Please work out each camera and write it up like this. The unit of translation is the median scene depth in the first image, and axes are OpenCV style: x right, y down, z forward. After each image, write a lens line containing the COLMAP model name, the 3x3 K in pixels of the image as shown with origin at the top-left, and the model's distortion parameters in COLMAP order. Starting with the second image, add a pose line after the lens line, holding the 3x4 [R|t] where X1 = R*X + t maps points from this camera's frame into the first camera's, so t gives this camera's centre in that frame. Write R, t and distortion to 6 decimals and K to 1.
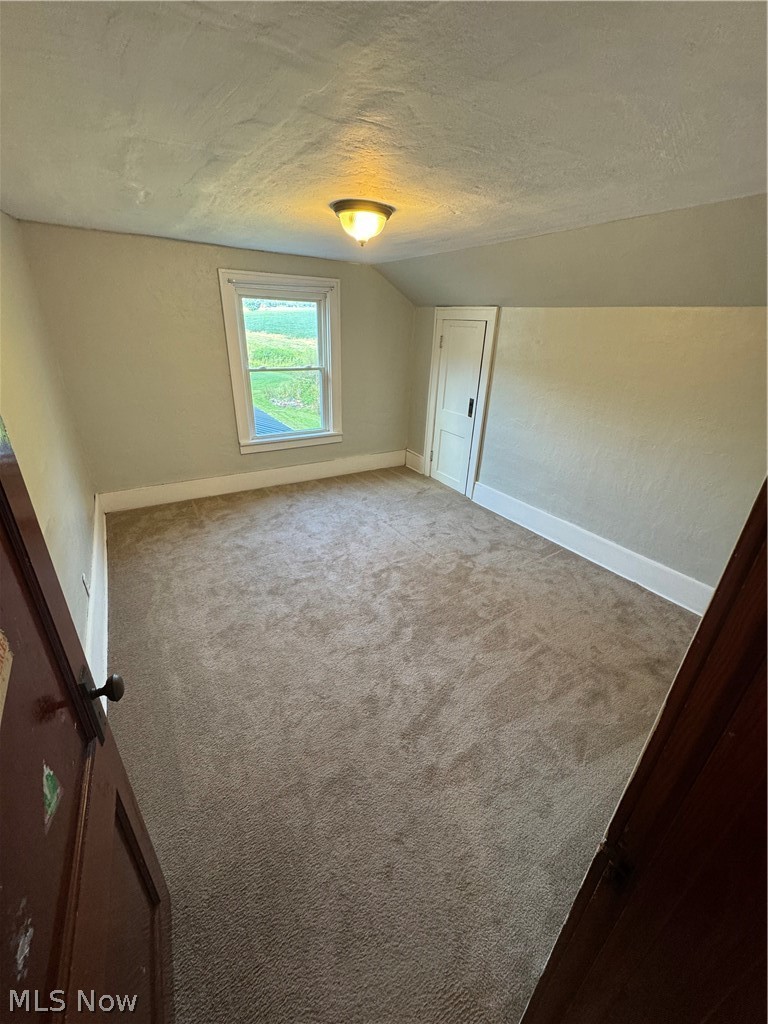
lens RADIAL K [[404.0, 0, 387.3], [0, 404.0, 514.9], [0, 0, 1]] dist [-0.002218, 0.001041]
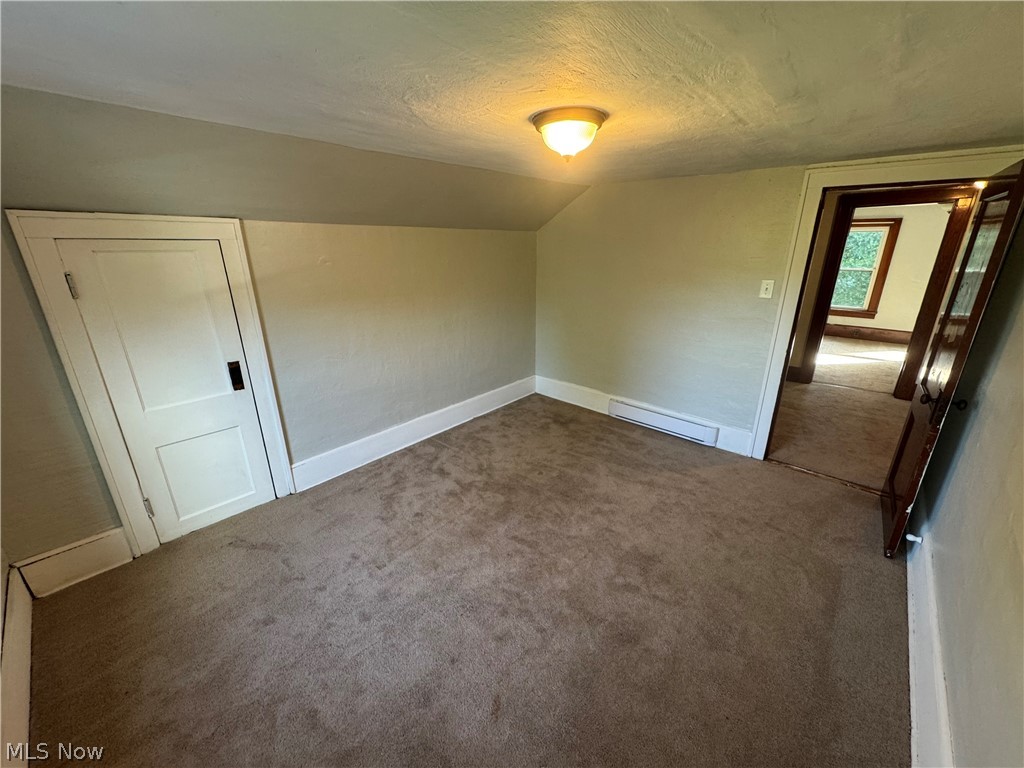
lens RADIAL K [[404.0, 0, 513.6], [0, 404.0, 383.3], [0, 0, 1]] dist [-0.002218, 0.001041]
pose [[-0.281408, -0.344469, 0.895629, -0.595821], [0.400555, 0.805976, 0.435842, -0.453966], [-0.871989, 0.481398, -0.088829, 0.888044]]
